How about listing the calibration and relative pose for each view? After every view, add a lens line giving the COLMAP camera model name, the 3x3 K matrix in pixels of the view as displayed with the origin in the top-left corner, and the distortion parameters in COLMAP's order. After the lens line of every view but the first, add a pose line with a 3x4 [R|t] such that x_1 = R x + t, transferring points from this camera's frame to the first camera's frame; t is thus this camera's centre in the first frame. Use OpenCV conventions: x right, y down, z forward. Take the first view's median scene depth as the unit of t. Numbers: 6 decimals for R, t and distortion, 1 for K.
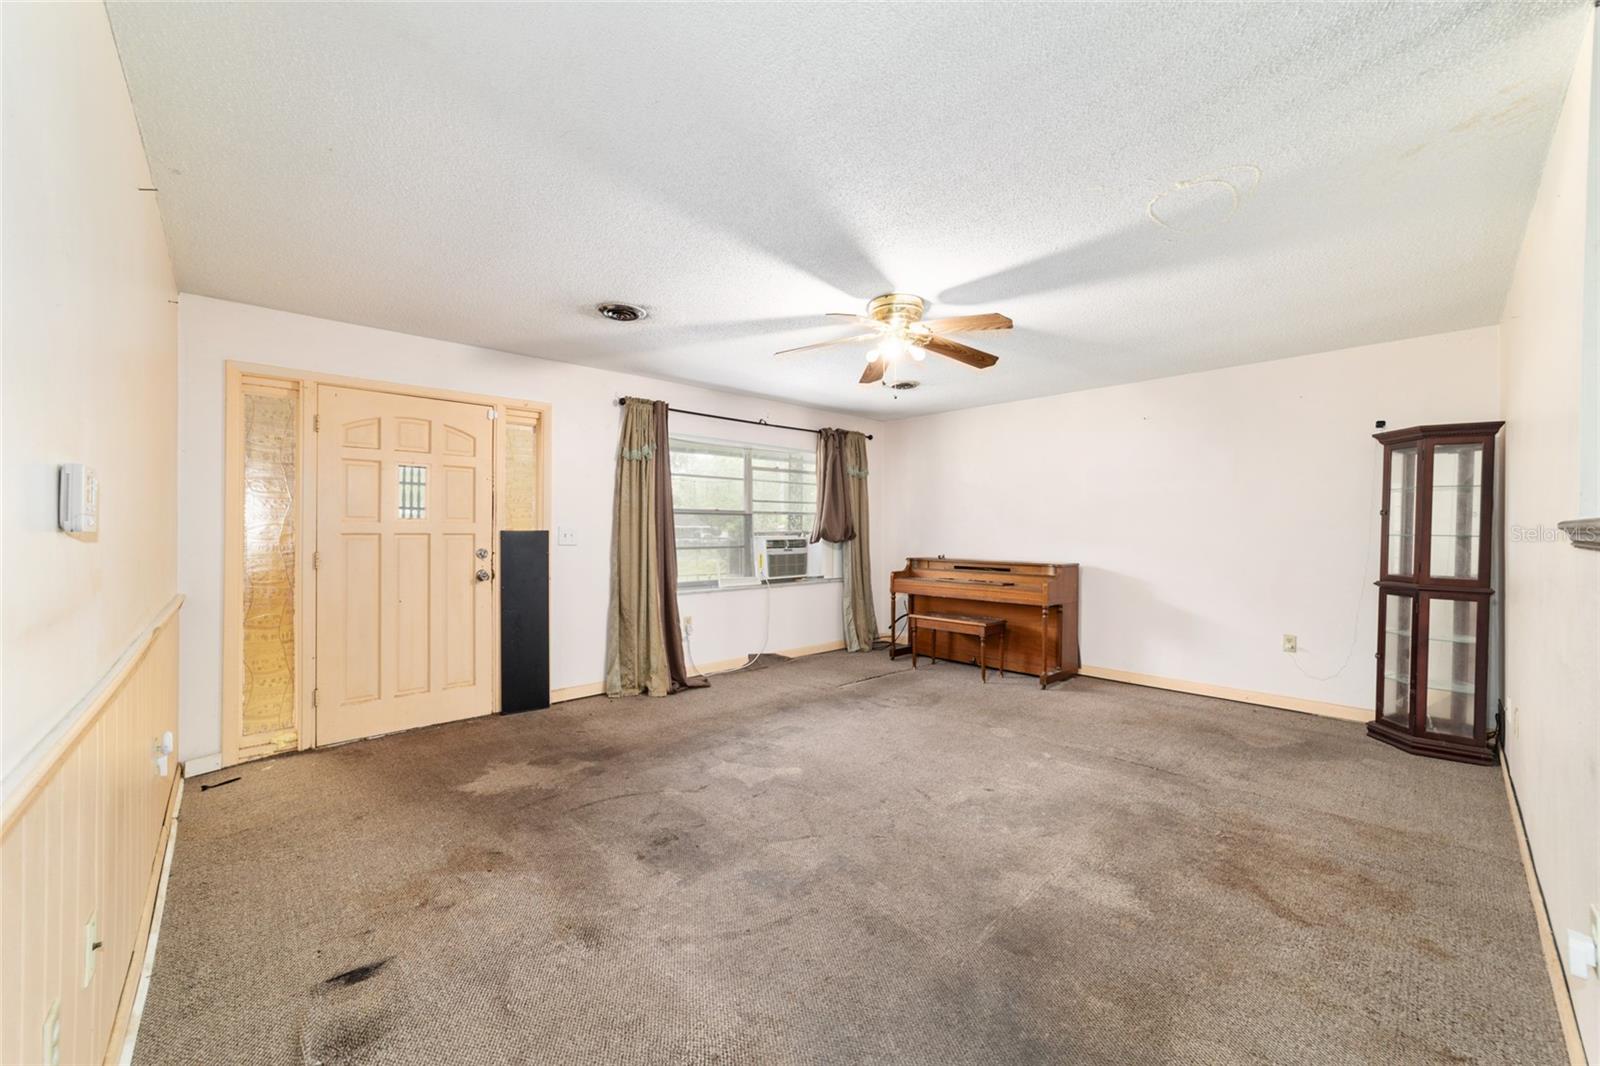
lens RADIAL K [[614.0, 0, 800.4], [0, 614.0, 526.6], [0, 0, 1]] dist [-0.018619, 0.007998]
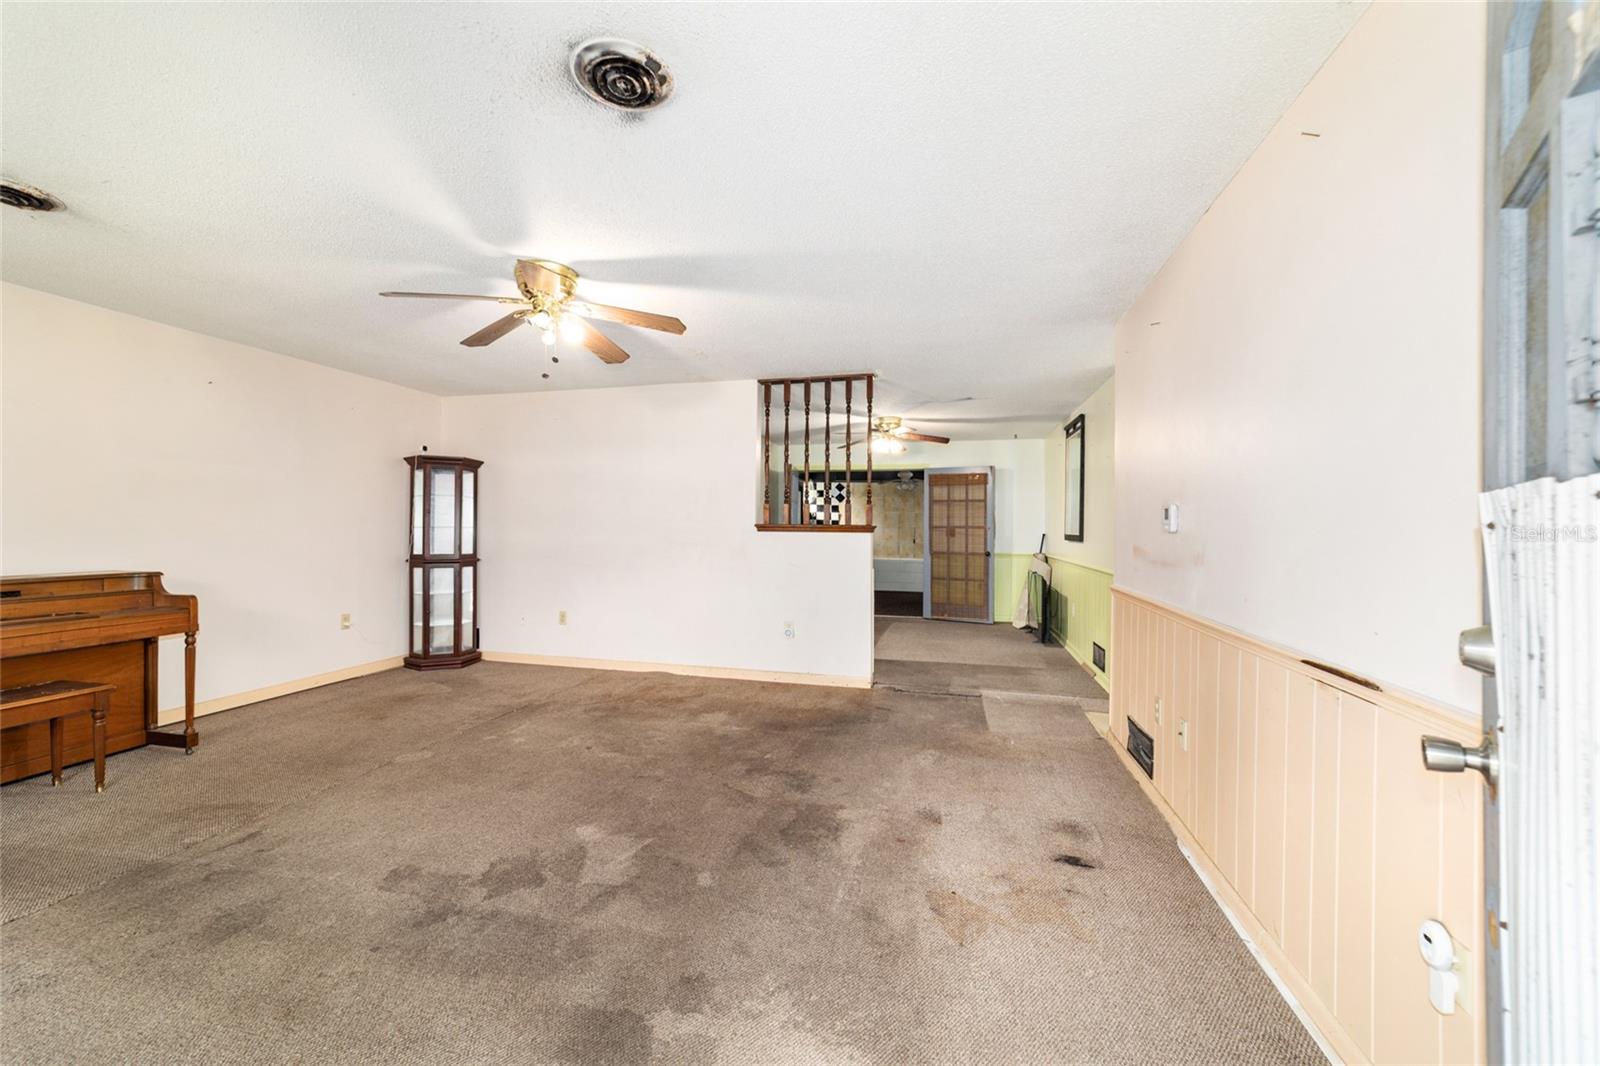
lens RADIAL K [[614.0, 0, 793.5], [0, 614.0, 530.9], [0, 0, 1]] dist [-0.018619, 0.007998]
pose [[-0.538599, -0.011360, 0.842486, -0.712403], [-0.014783, 0.999883, 0.004032, 0.004800], [-0.842433, -0.010283, -0.538703, 1.054287]]
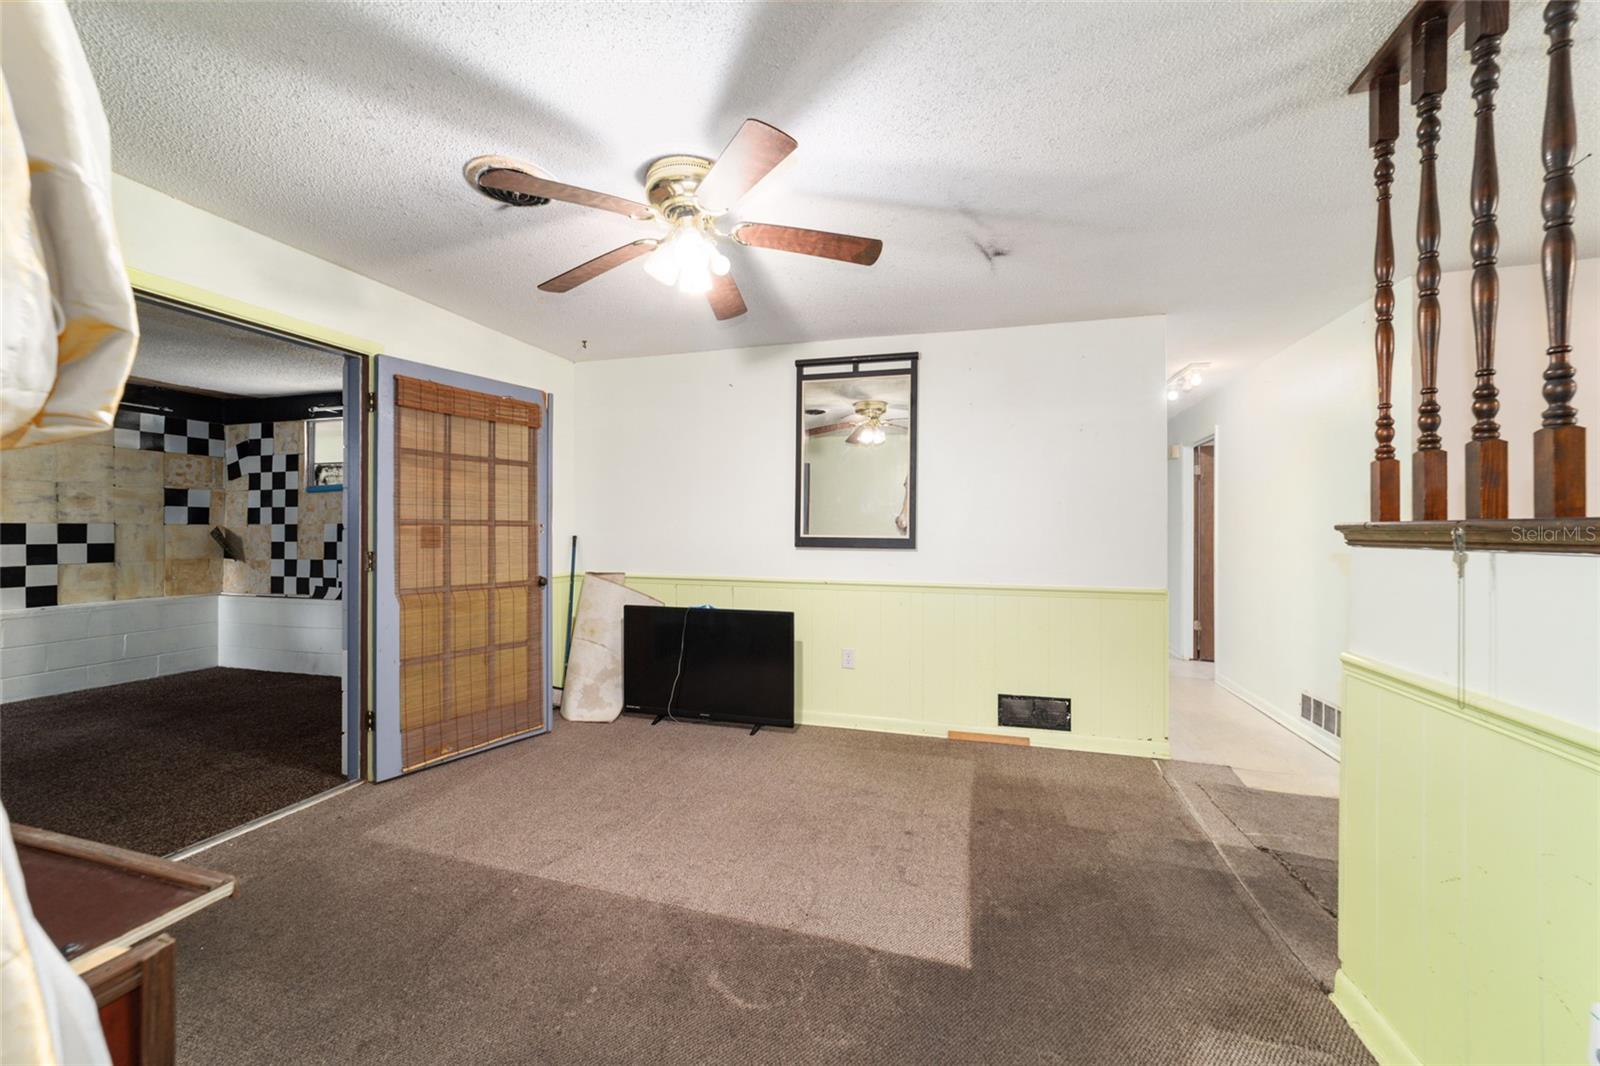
lens RADIAL K [[614.0, 0, 800.8], [0, 614.0, 526.7], [0, 0, 1]] dist [-0.018619, 0.007998]
pose [[-0.863853, -0.009780, -0.503648, 0.892022], [-0.005126, 0.999930, -0.010626, 0.003634], [0.503717, -0.006598, -0.863844, 0.370917]]
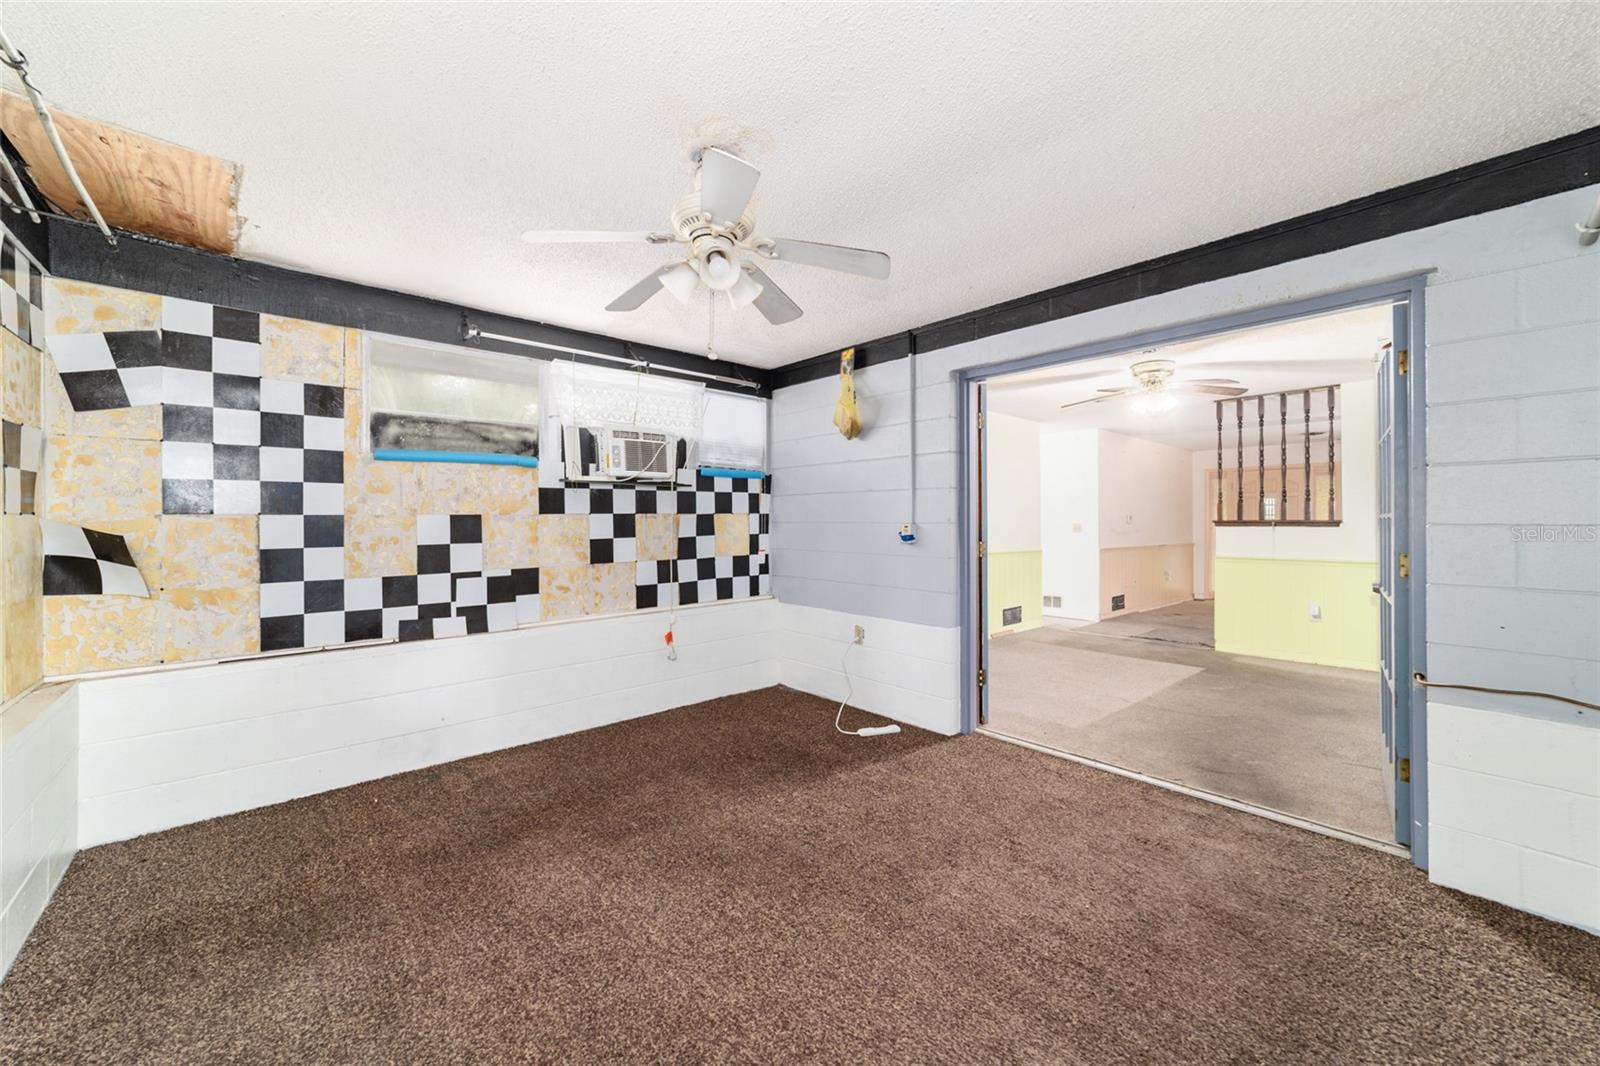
lens RADIAL K [[614.0, 0, 794.8], [0, 614.0, 520.0], [0, 0, 1]] dist [-0.018619, 0.007998]
pose [[-0.033402, -0.007129, -0.999417, 1.994388], [0.003336, 0.999968, -0.007244, 0.002491], [0.999436, -0.003576, -0.033377, -0.888533]]
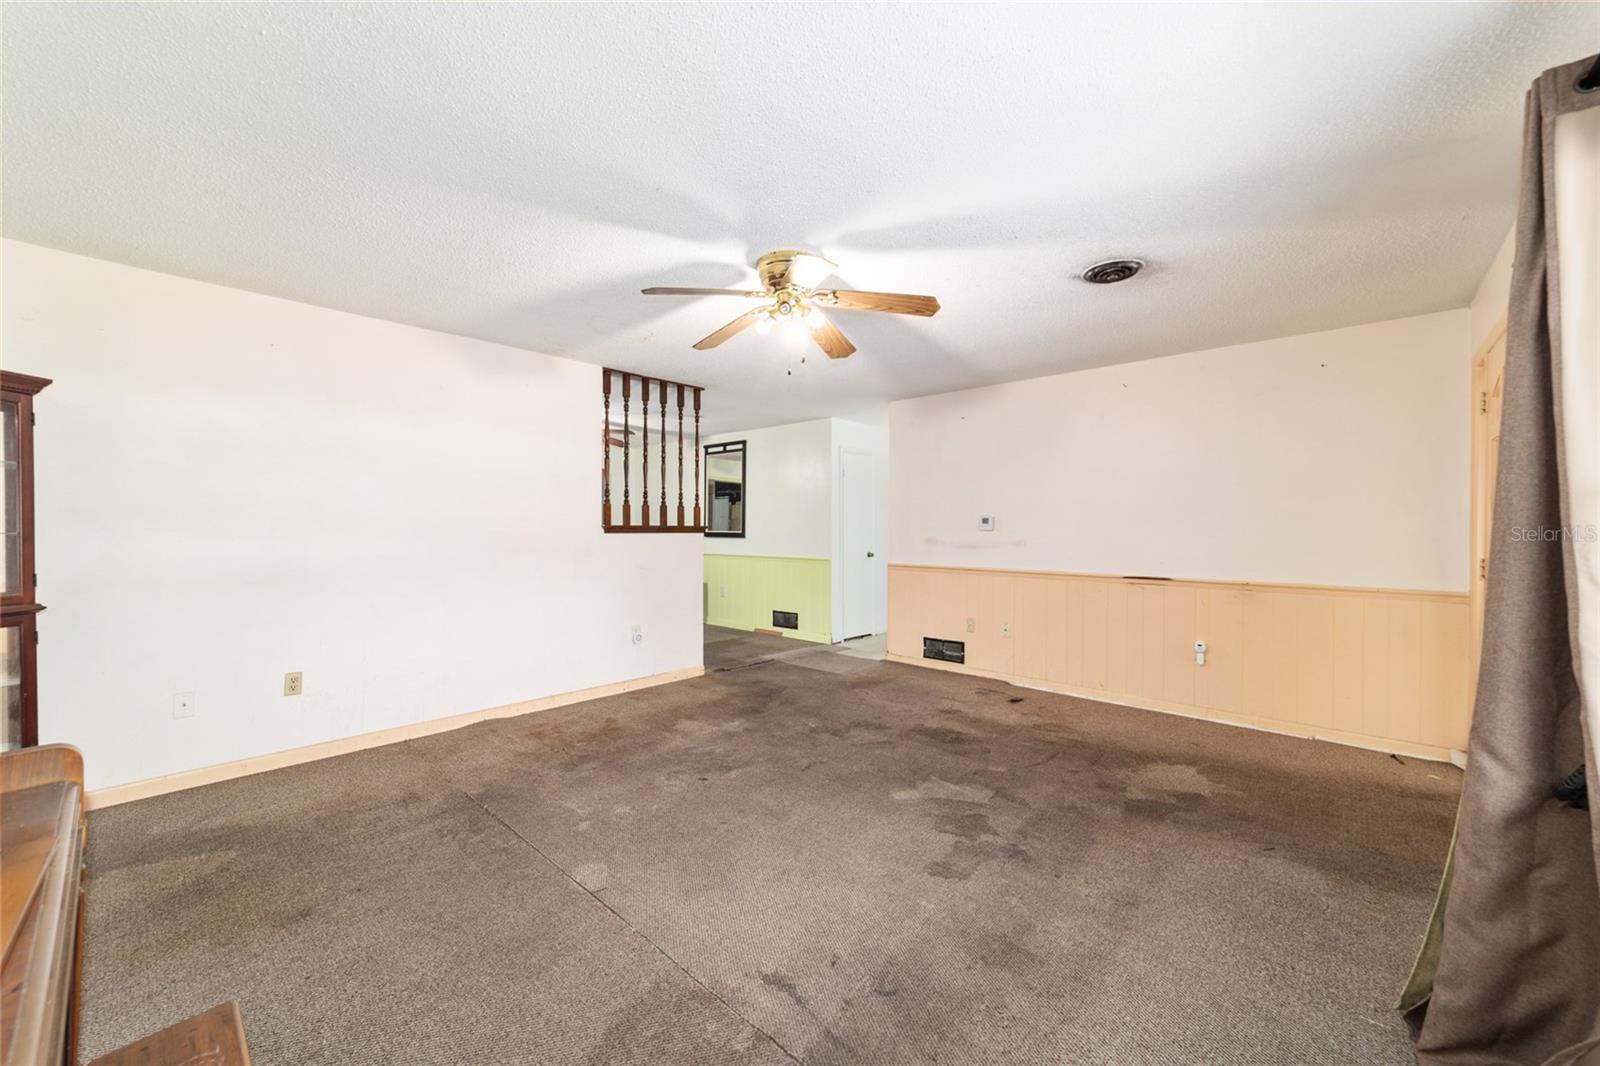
lens RADIAL K [[614.0, 0, 800.0], [0, 614.0, 528.5], [0, 0, 1]] dist [-0.018619, 0.007998]
pose [[-0.997057, -0.004414, -0.076543, 0.183240], [-0.003947, 0.999973, -0.006253, 0.009215], [0.076568, -0.005932, -0.997047, 1.657527]]
